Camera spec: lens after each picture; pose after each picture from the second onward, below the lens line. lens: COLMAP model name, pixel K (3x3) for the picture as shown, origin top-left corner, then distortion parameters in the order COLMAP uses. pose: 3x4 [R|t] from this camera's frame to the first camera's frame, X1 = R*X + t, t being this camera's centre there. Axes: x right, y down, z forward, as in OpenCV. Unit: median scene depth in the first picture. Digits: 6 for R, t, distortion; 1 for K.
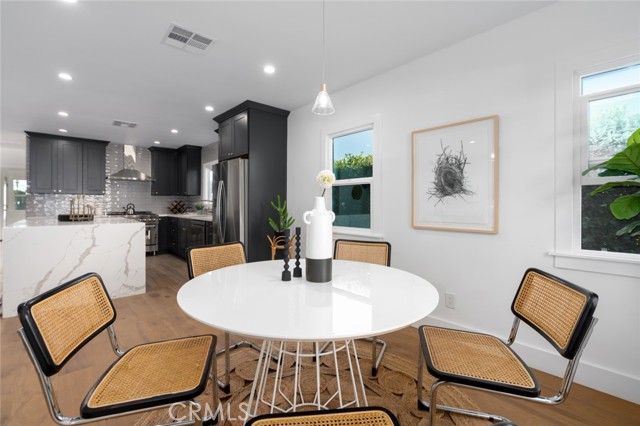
lens RADIAL K [[284.2, 0, 320.8], [0, 284.2, 206.8], [0, 0, 1]] dist [-0.009839, 0.002678]
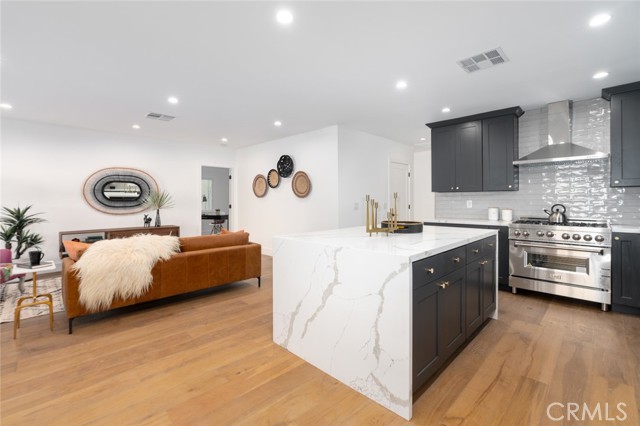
lens RADIAL K [[284.2, 0, 307.4], [0, 284.2, 204.1], [0, 0, 1]] dist [-0.009839, 0.002678]
pose [[0.020632, 0.004486, -0.999777, -0.226086], [-0.000162, 0.999990, 0.004483, -0.025452], [0.999787, 0.000070, 0.020633, 0.949052]]
